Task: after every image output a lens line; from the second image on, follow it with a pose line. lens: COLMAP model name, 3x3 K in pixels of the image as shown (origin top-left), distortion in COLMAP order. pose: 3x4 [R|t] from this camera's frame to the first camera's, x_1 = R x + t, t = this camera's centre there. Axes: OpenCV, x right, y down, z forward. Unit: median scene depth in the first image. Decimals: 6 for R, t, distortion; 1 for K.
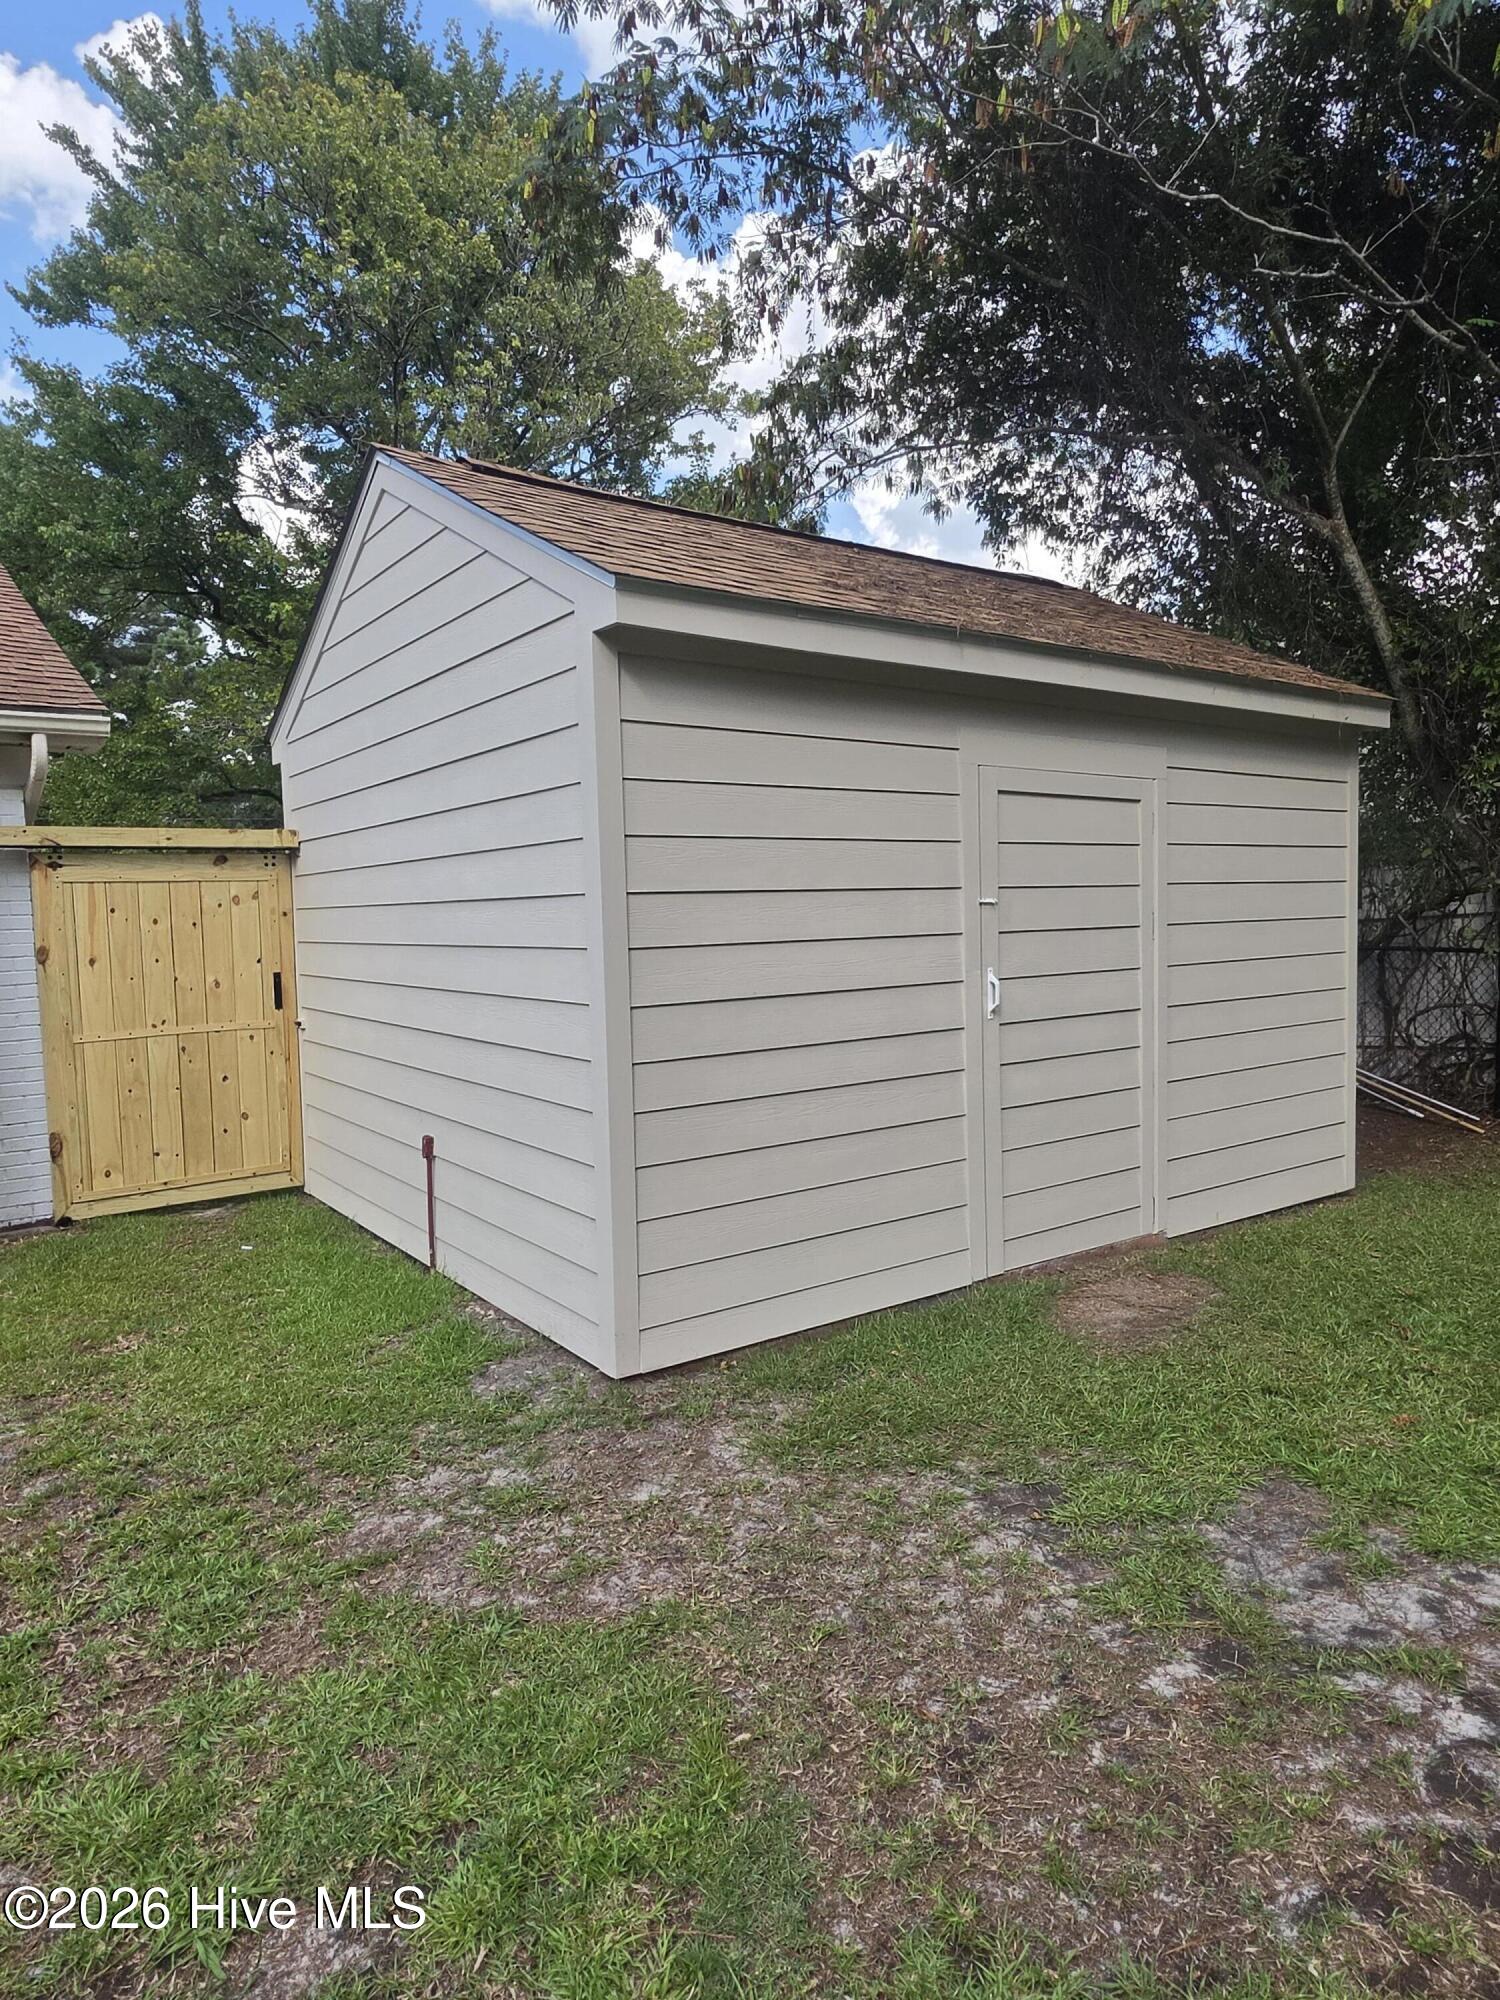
lens RADIAL K [[1264.1, 0, 781.1], [0, 1264.1, 1005.3], [0, 0, 1]] dist [0.002244, 0.000452]
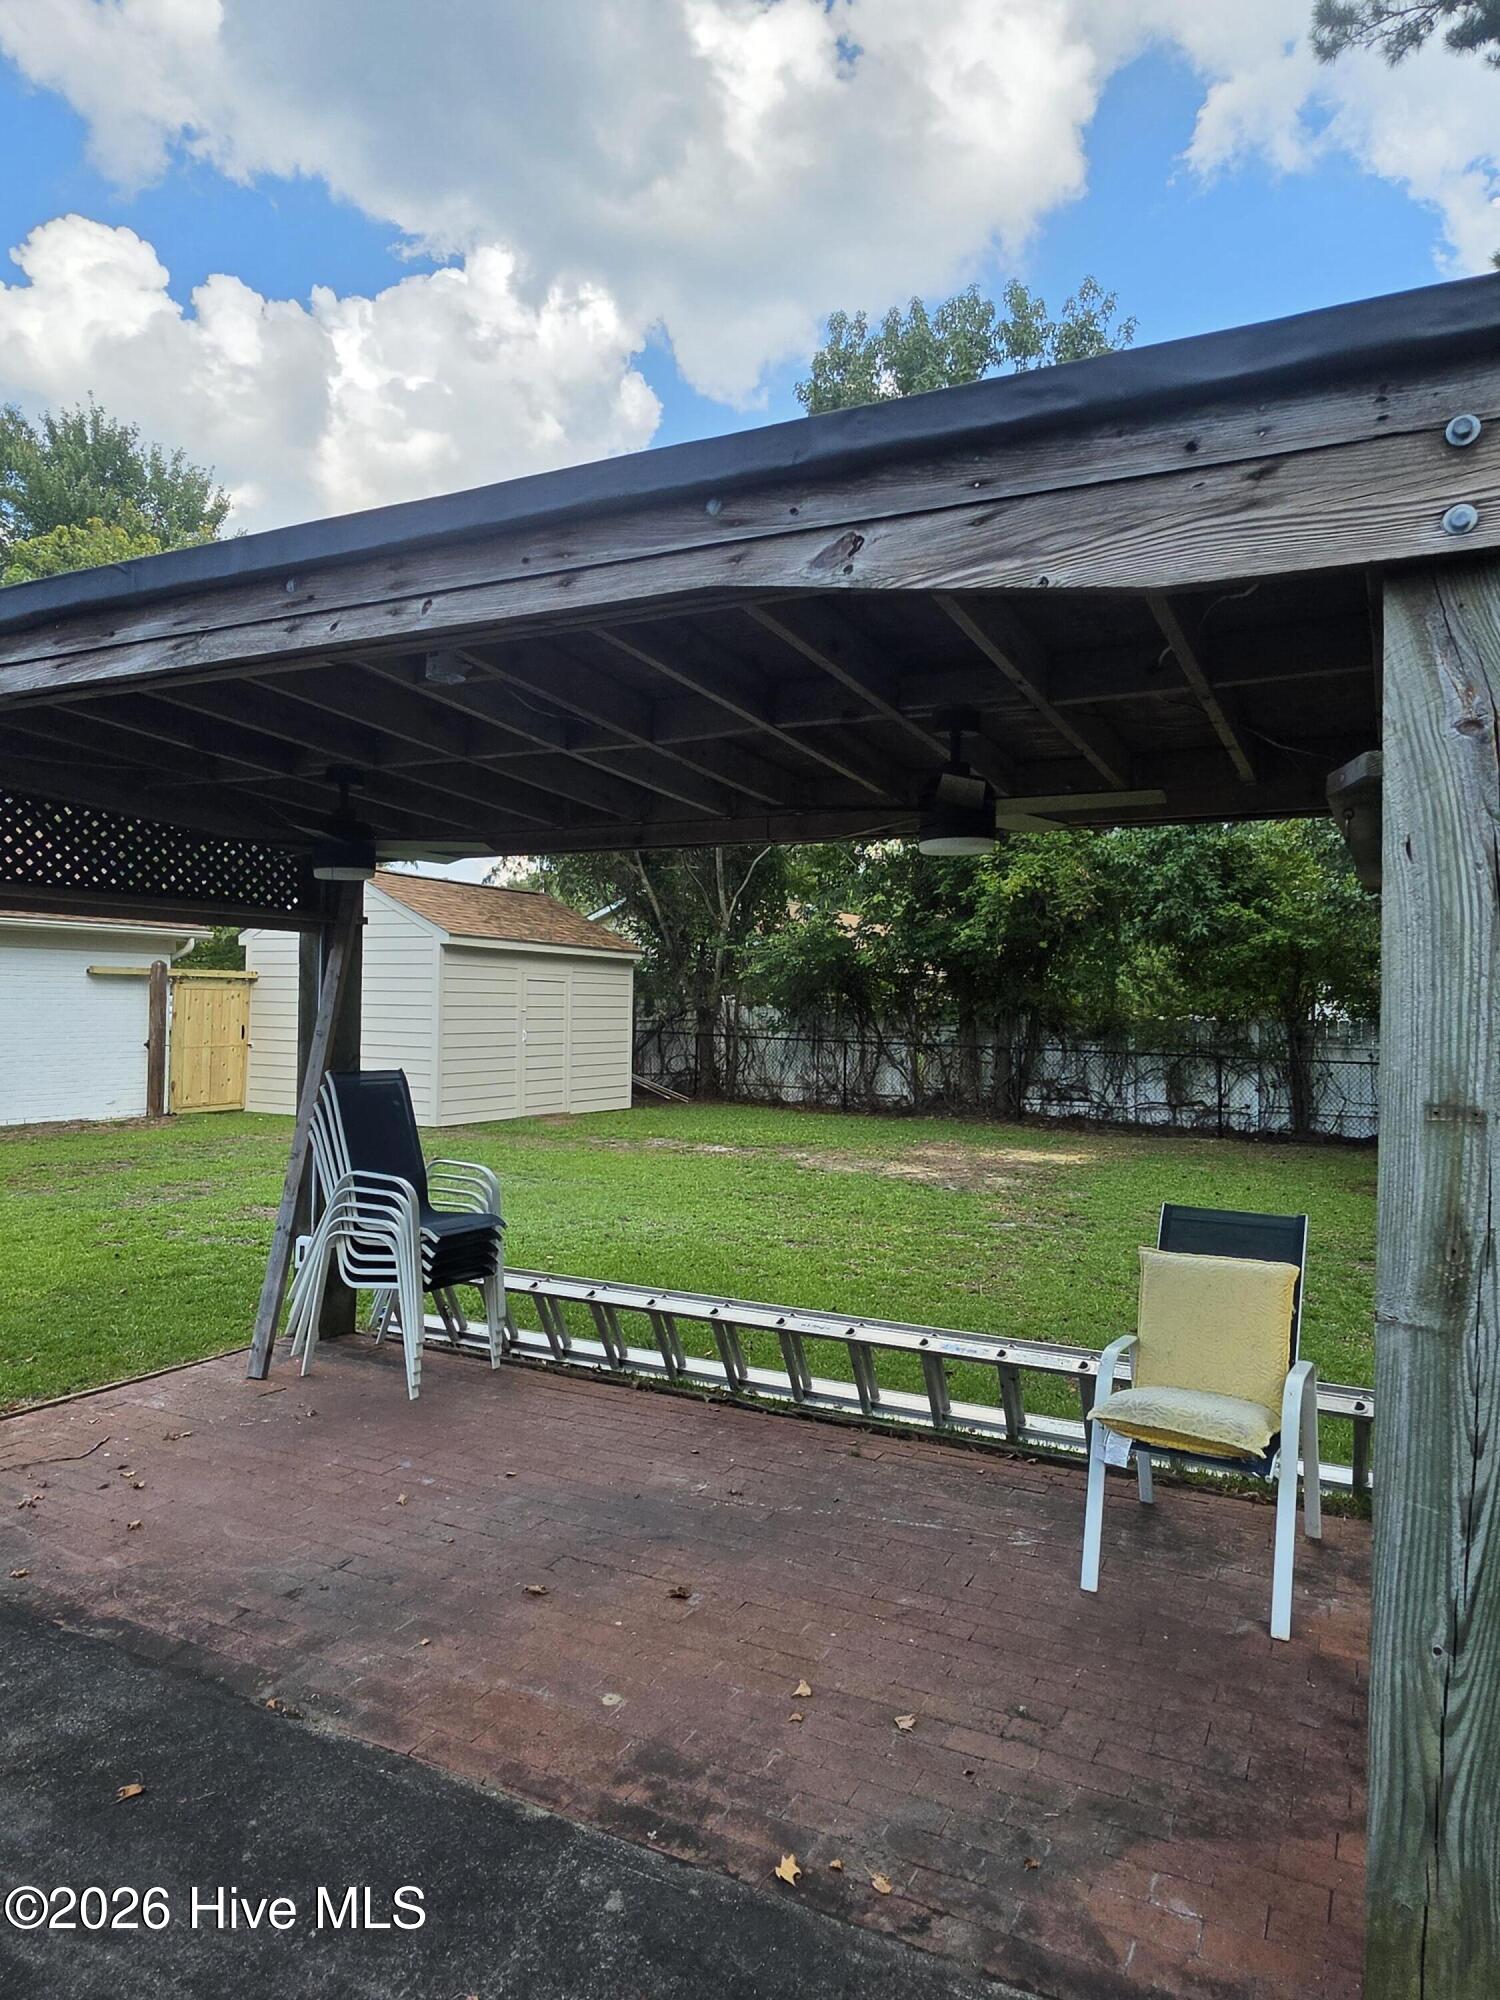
lens RADIAL K [[1264.1, 0, 781.1], [0, 1264.1, 1005.3], [0, 0, 1]] dist [0.002244, 0.000452]
pose [[0.897976, 0.039690, 0.438251, -0.580773], [-0.006241, 0.996973, -0.077503, 0.136825], [-0.440000, 0.066861, 0.895505, -1.955180]]
